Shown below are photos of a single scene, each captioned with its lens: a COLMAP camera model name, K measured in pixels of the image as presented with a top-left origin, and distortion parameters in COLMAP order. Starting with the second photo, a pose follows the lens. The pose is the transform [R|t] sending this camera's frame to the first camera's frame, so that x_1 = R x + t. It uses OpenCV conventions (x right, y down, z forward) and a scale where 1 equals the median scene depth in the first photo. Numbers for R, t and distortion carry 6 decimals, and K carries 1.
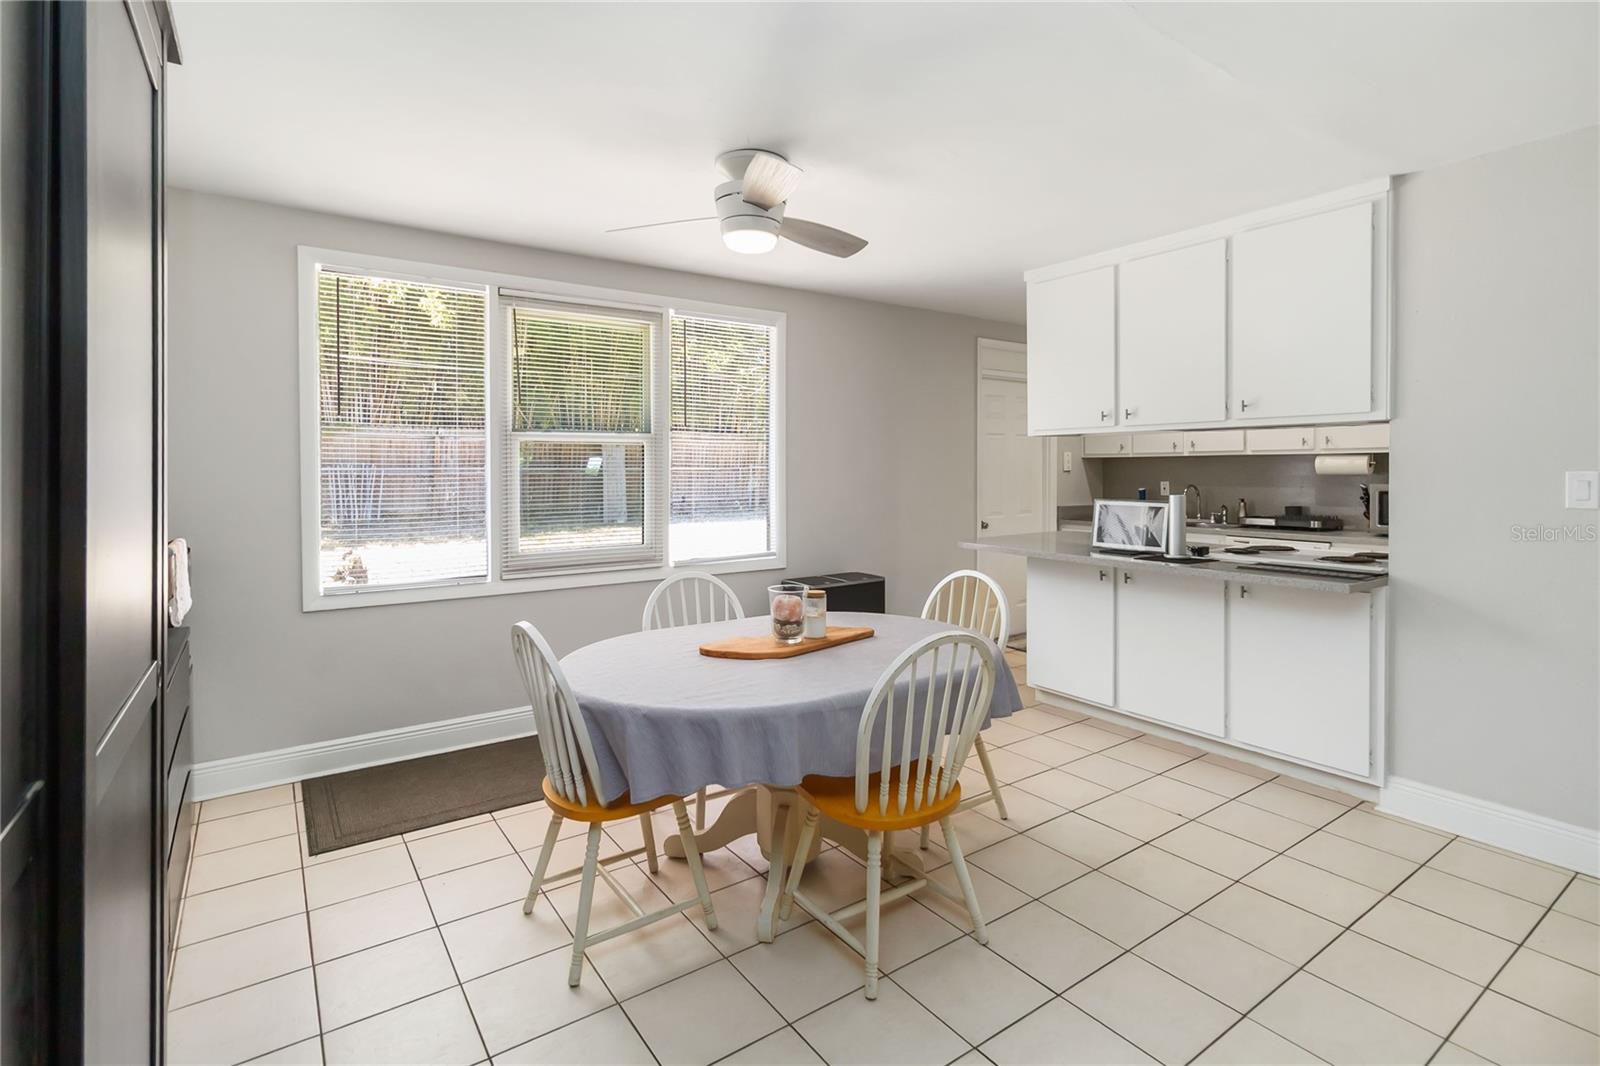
lens RADIAL K [[761.1, 0, 787.8], [0, 761.1, 470.6], [0, 0, 1]] dist [-0.002793, 0.001126]
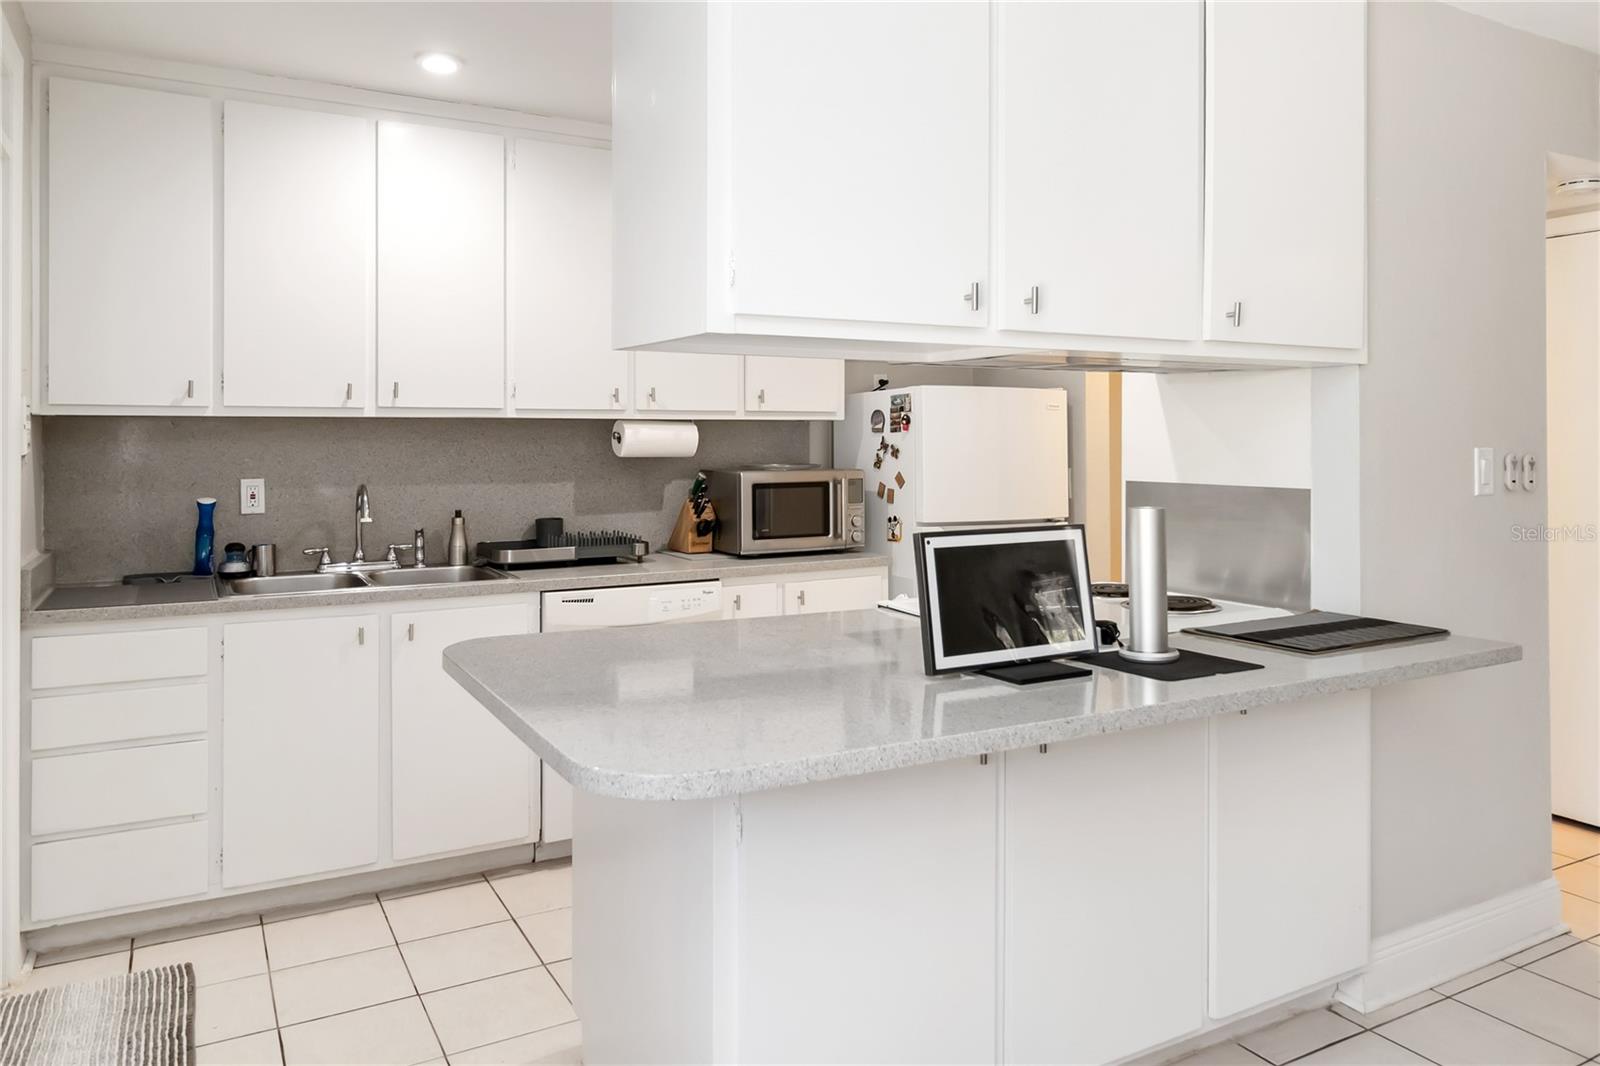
lens RADIAL K [[1111.8, 0, 794.8], [0, 1111.8, 445.3], [0, 0, 1]] dist [0.000208, -0.005598]
pose [[0.097953, 0.000386, 0.995191, -0.072521], [0.004897, 0.999988, -0.000870, -0.002206], [-0.995179, 0.004959, 0.097950, 0.787249]]
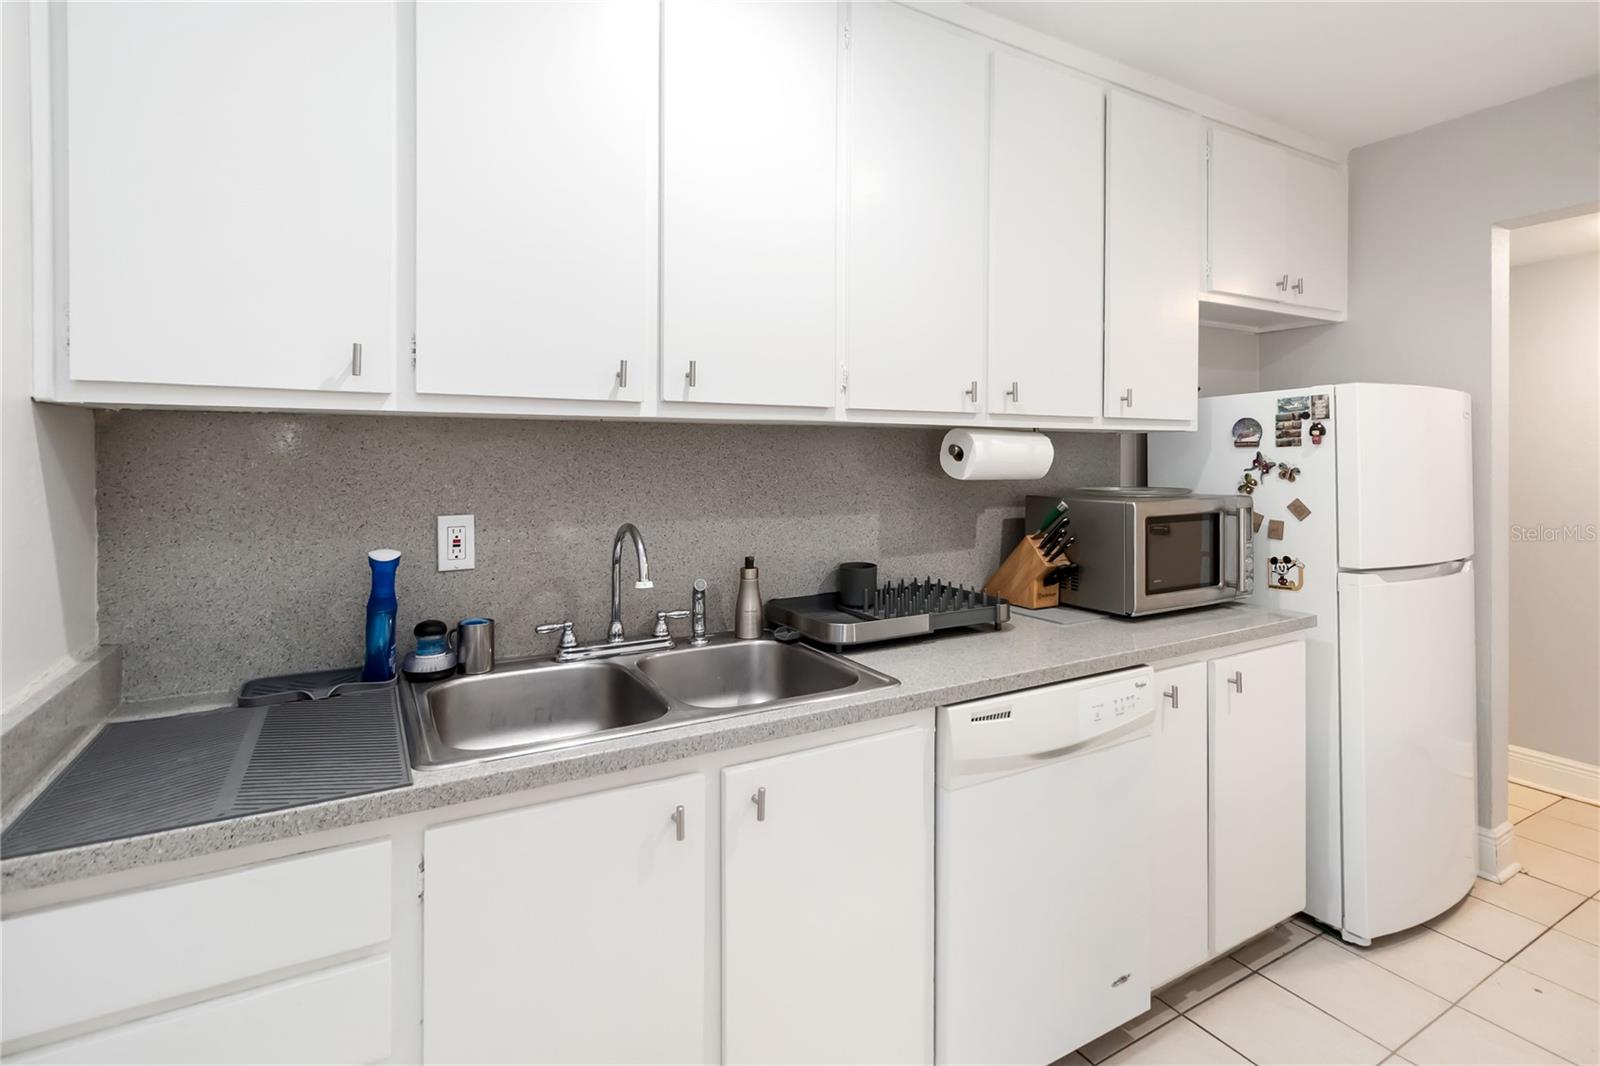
lens RADIAL K [[761.1, 0, 782.4], [0, 761.1, 464.2], [0, 0, 1]] dist [-0.002793, 0.001126]
pose [[0.093390, -0.001084, 0.995629, 0.300331], [0.003720, 0.999993, 0.000739, -0.003708], [-0.995623, 0.003634, 0.093393, 1.037780]]
